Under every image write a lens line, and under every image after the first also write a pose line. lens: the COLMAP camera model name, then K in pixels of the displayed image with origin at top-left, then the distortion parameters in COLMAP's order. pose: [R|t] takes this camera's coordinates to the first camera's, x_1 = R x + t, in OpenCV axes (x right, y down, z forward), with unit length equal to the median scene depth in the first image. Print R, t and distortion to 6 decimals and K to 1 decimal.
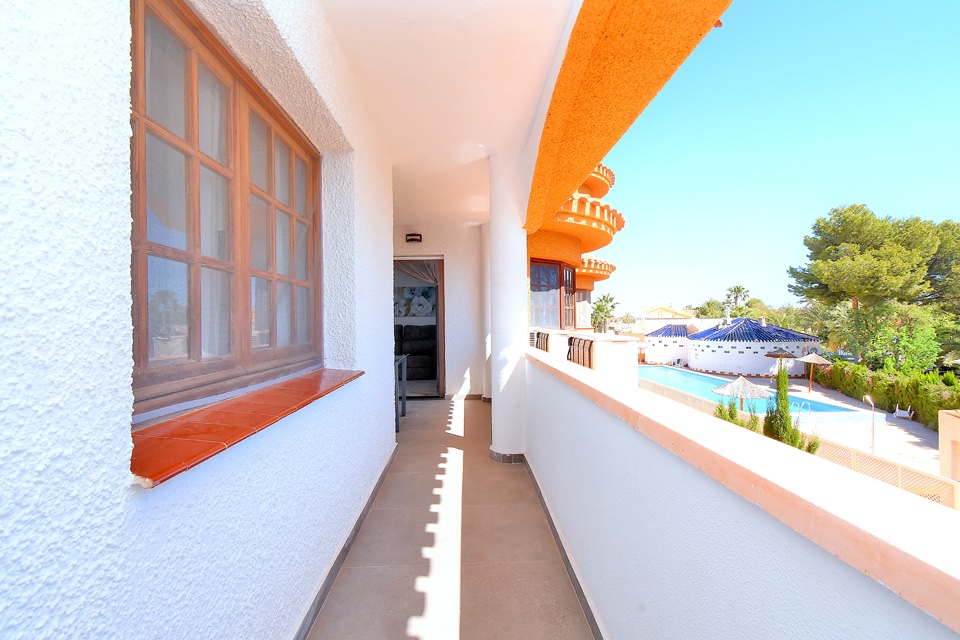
lens RADIAL K [[422.5, 0, 480.0], [0, 422.5, 320.0], [0, 0, 1]] dist [-0.000370, -0.000190]
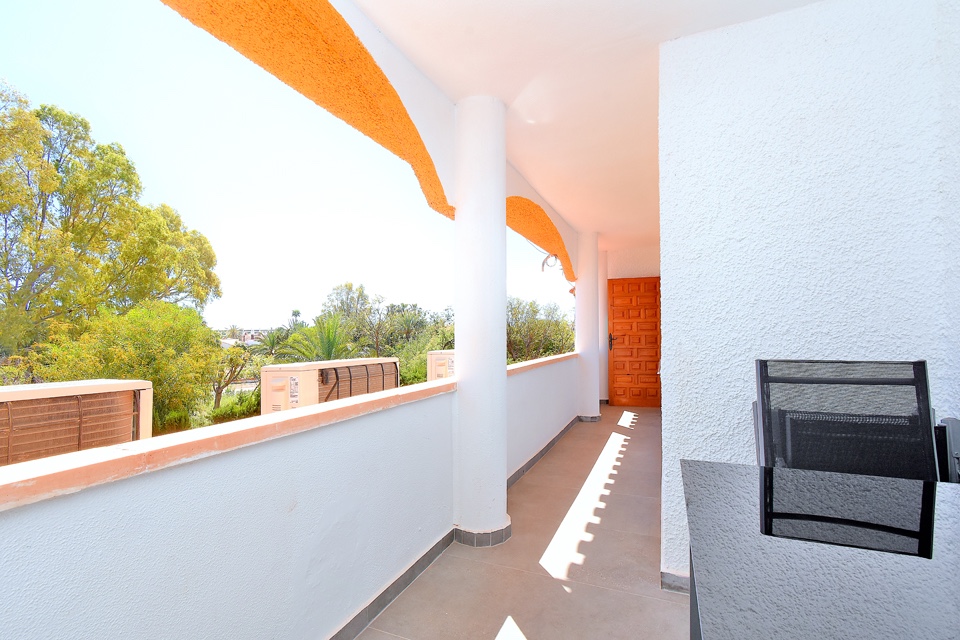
lens RADIAL K [[422.5, 0, 480.0], [0, 422.5, 320.0], [0, 0, 1]] dist [-0.000370, -0.000190]
pose [[-0.897585, 0.037681, 0.439227, -0.304290], [0.020197, 0.998809, -0.044413, -0.003605], [-0.440378, -0.030993, -0.897278, 2.061815]]
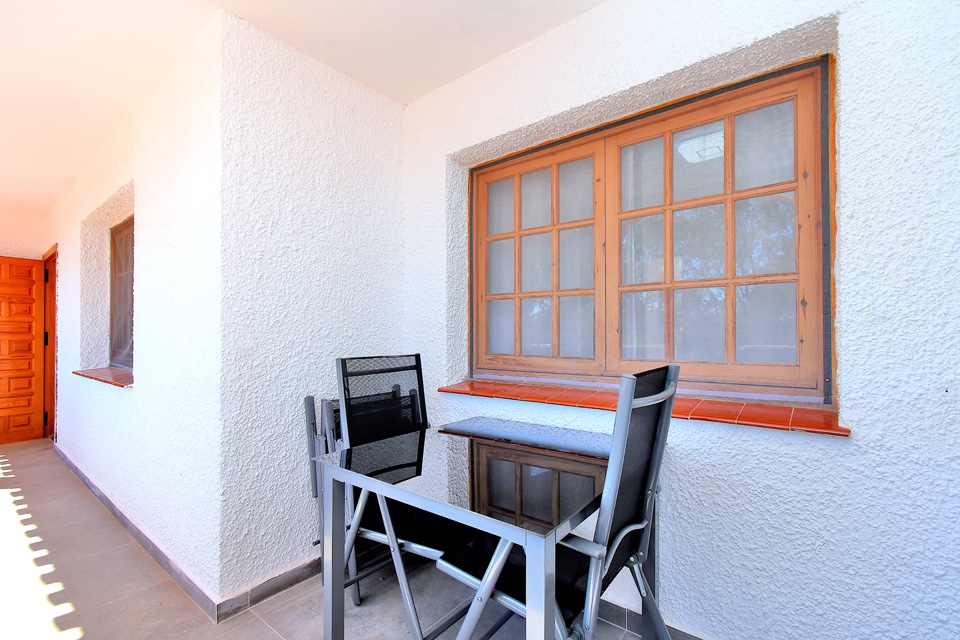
lens RADIAL K [[422.1, 0, 480.4], [0, 422.1, 331.7], [0, 0, 1]] dist [-0.000794, -0.000275]
pose [[-0.651680, 0.011553, -0.758406, -0.036931], [0.017838, 0.999841, -0.000096, -0.006138], [0.758284, -0.013591, -0.651783, 1.992287]]
